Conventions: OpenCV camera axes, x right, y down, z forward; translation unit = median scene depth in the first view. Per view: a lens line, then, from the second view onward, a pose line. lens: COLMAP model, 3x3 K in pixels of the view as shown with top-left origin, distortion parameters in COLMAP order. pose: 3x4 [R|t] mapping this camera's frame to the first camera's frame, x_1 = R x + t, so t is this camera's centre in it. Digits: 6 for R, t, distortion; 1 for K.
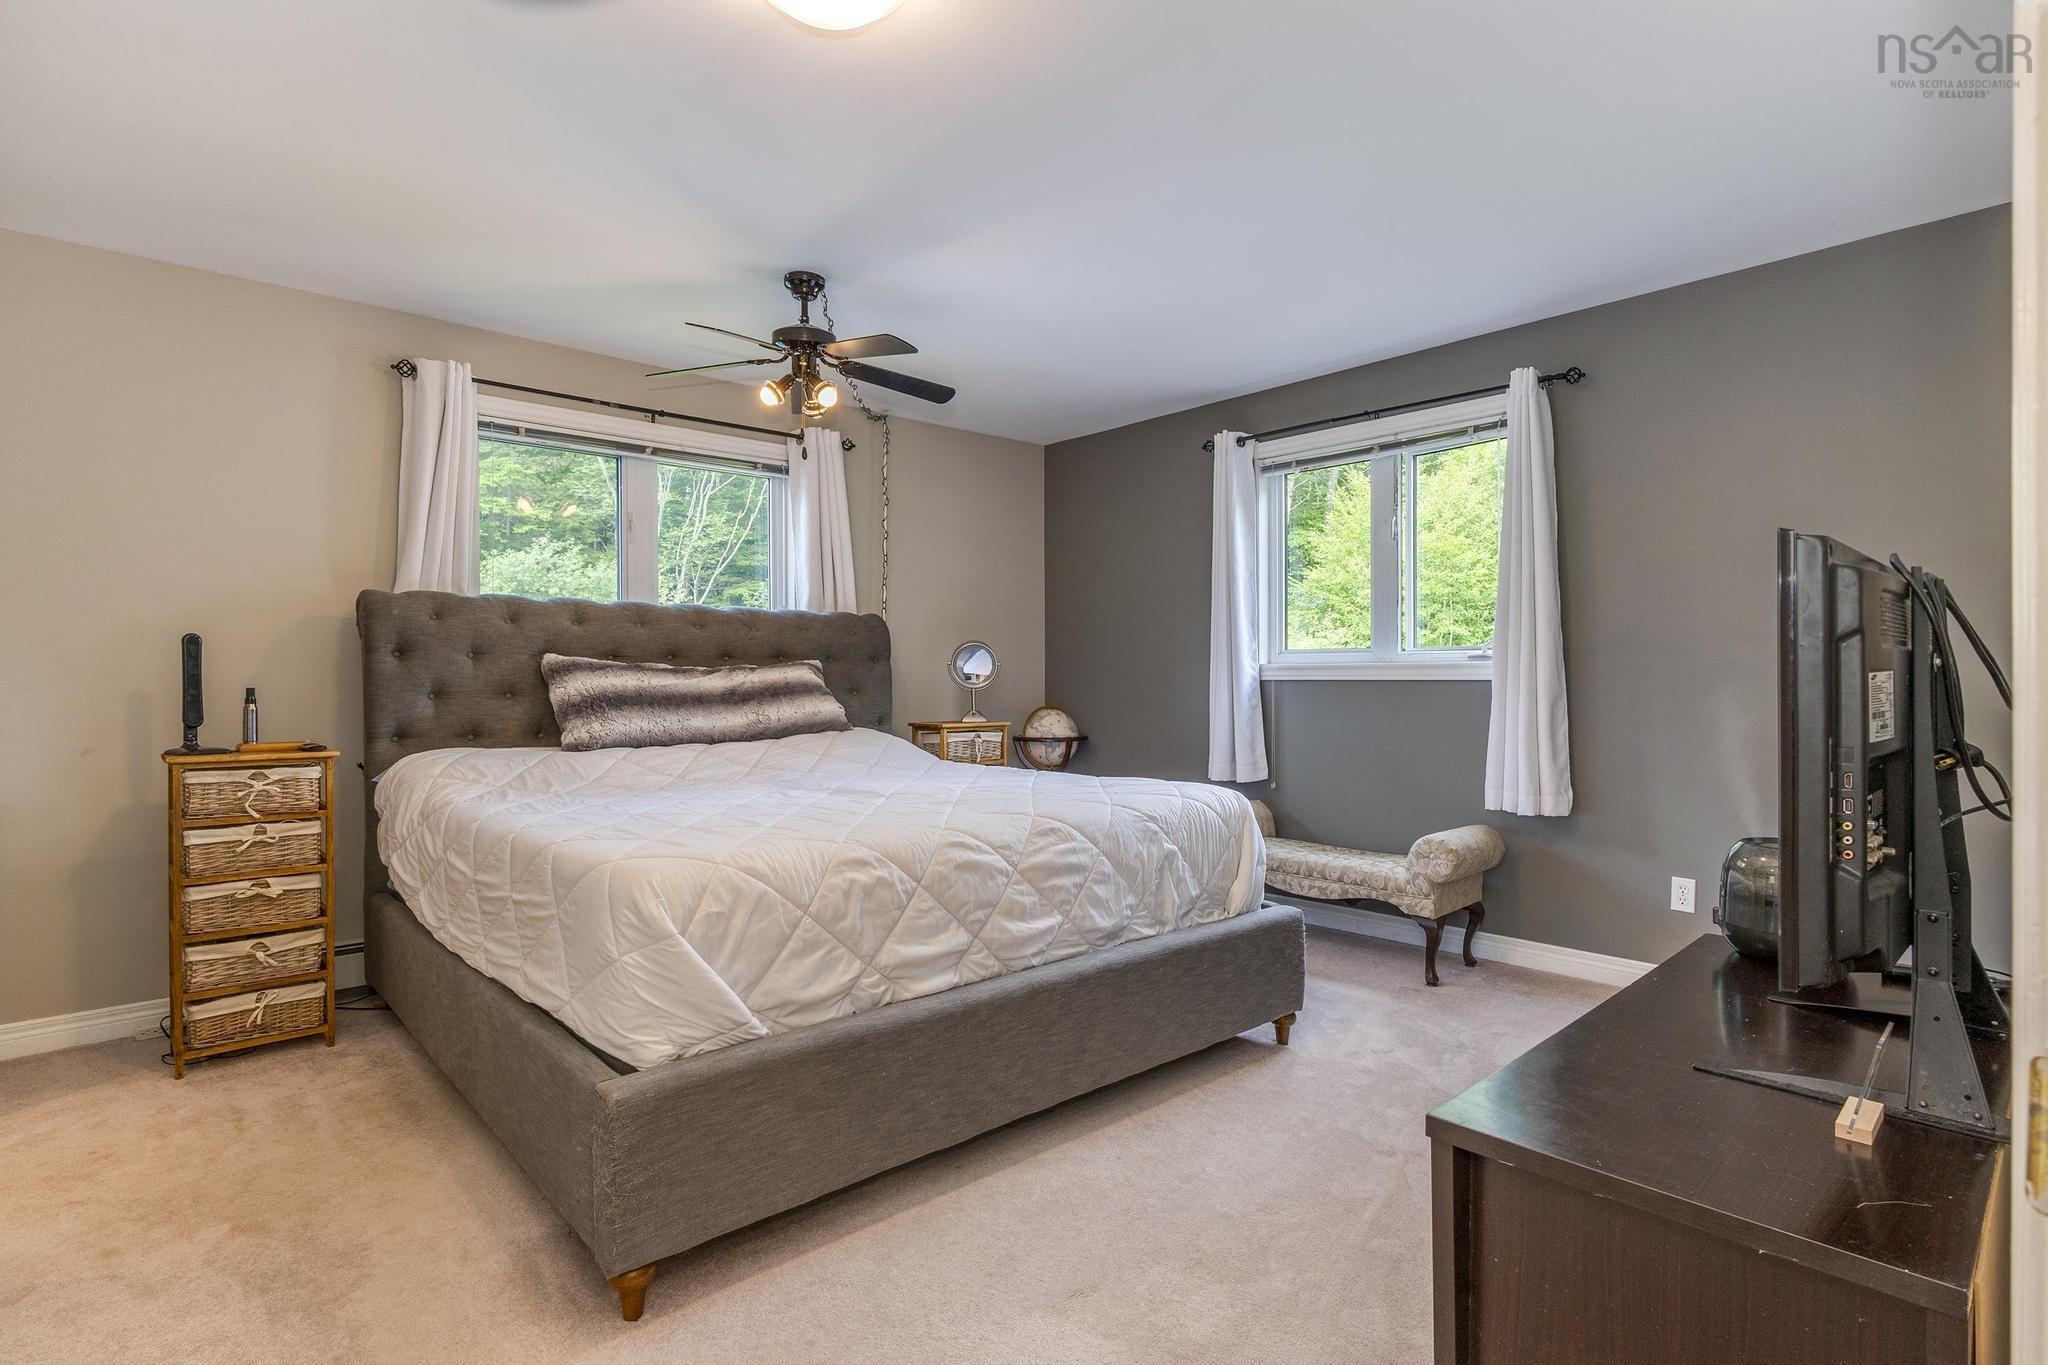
lens RADIAL K [[1011.8, 0, 1028.7], [0, 1011.8, 686.9], [0, 0, 1]] dist [-0.002610, 0.001094]
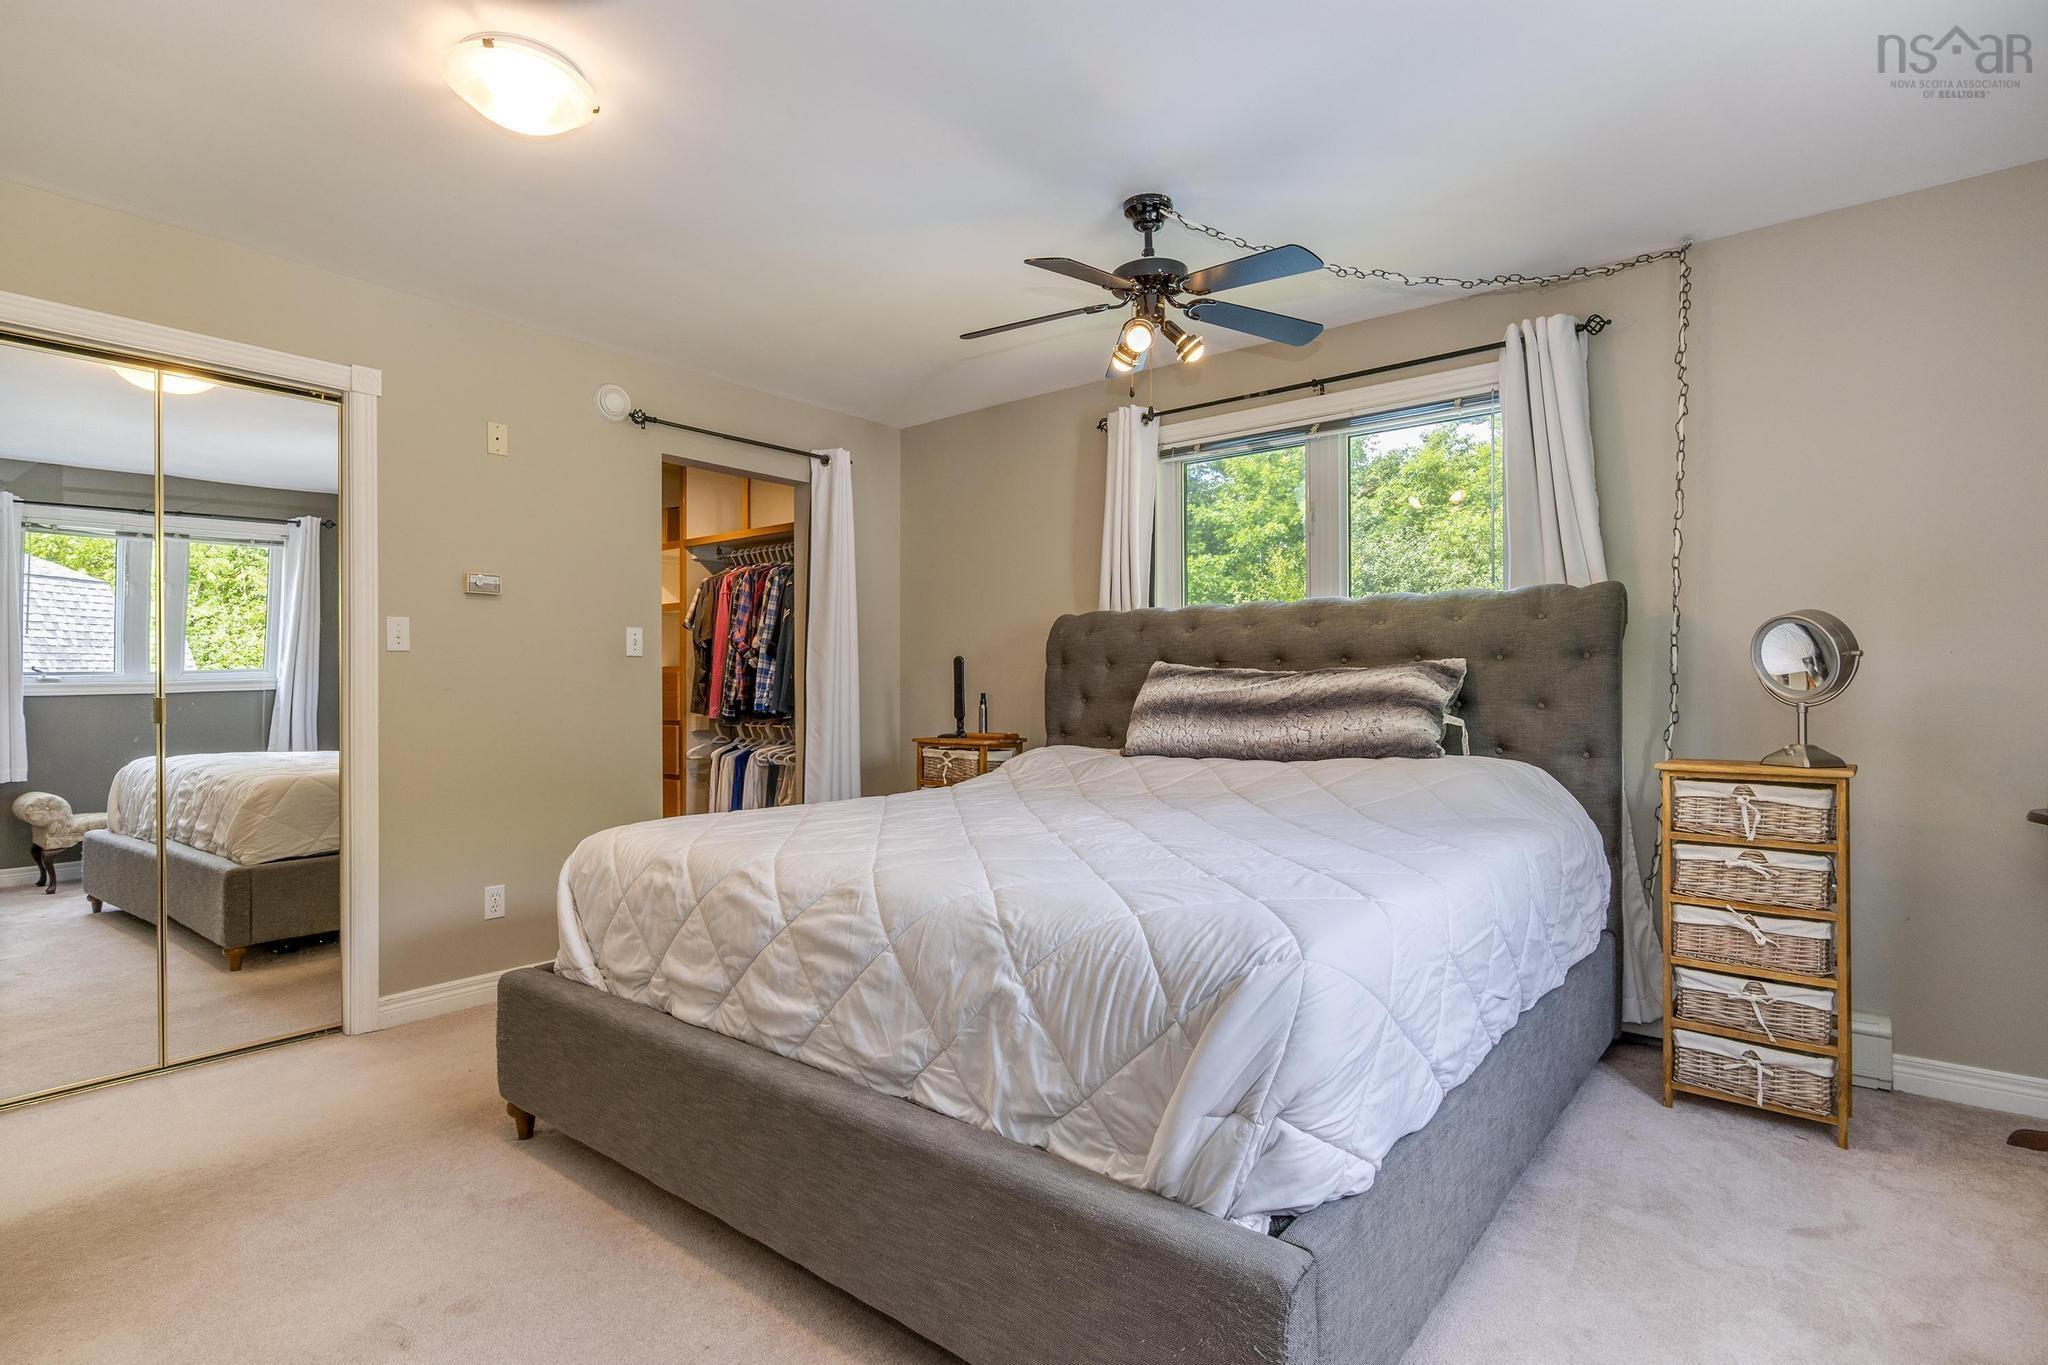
lens RADIAL K [[1011.8, 0, 1028.7], [0, 1011.8, 686.9], [0, 0, 1]] dist [-0.002610, 0.001094]
pose [[0.149389, -0.002529, -0.988775, 0.711950], [-0.001635, 0.999995, -0.002805, -0.004736], [0.988777, 0.002036, 0.149384, 0.948044]]
